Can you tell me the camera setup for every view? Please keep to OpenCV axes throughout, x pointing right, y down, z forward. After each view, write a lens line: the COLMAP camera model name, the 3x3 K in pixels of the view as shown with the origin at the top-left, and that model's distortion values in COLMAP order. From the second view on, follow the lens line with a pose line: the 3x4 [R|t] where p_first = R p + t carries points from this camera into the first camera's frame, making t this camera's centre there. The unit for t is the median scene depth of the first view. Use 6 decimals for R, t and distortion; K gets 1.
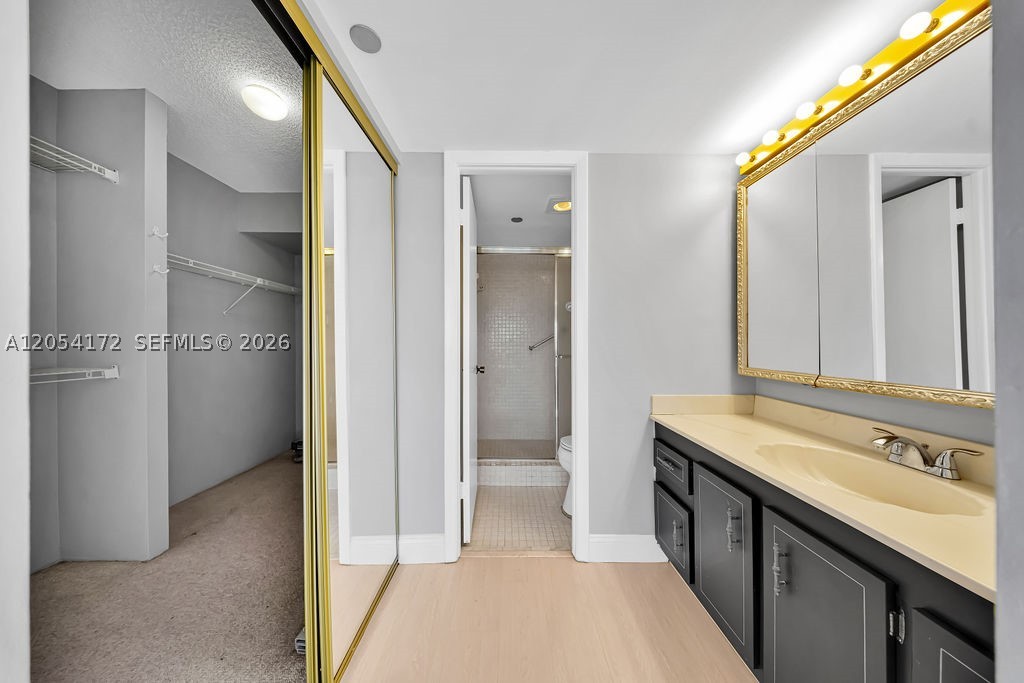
lens RADIAL K [[460.9, 0, 512.0], [0, 460.9, 341.5], [0, 0, 1]] dist [-0.001131, -0.000347]
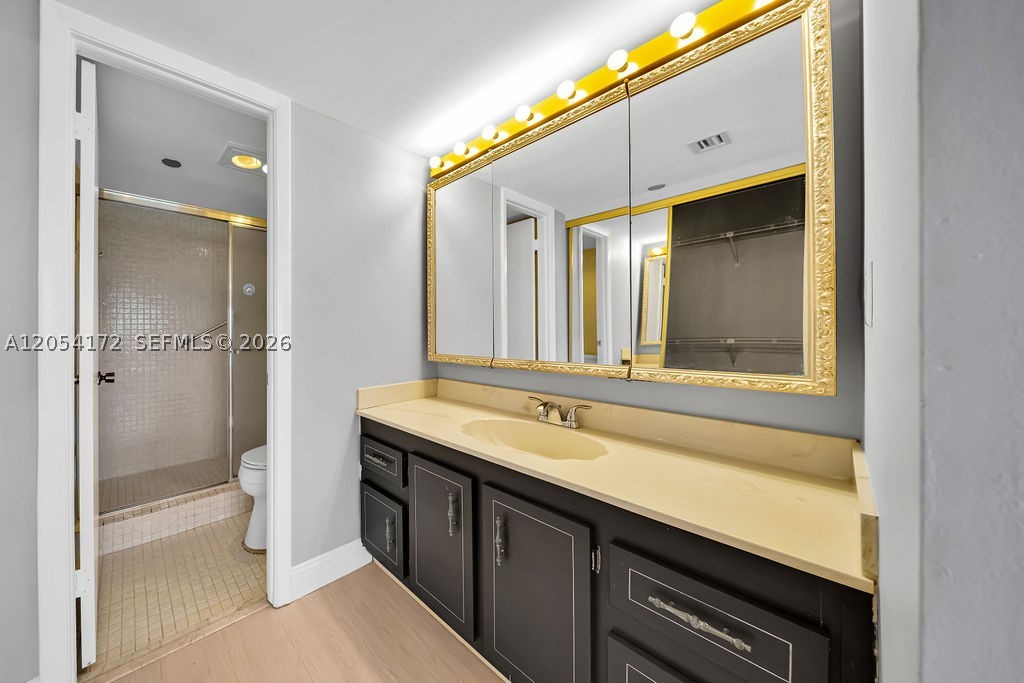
lens RADIAL K [[430.5, 0, 515.0], [0, 430.5, 327.8], [0, 0, 1]] dist [0.029998, -0.011265]
pose [[0.741904, -0.004644, 0.670489, -0.051179], [0.009302, 0.999951, -0.003367, -0.001752], [-0.670441, 0.008735, 0.741911, 0.143642]]
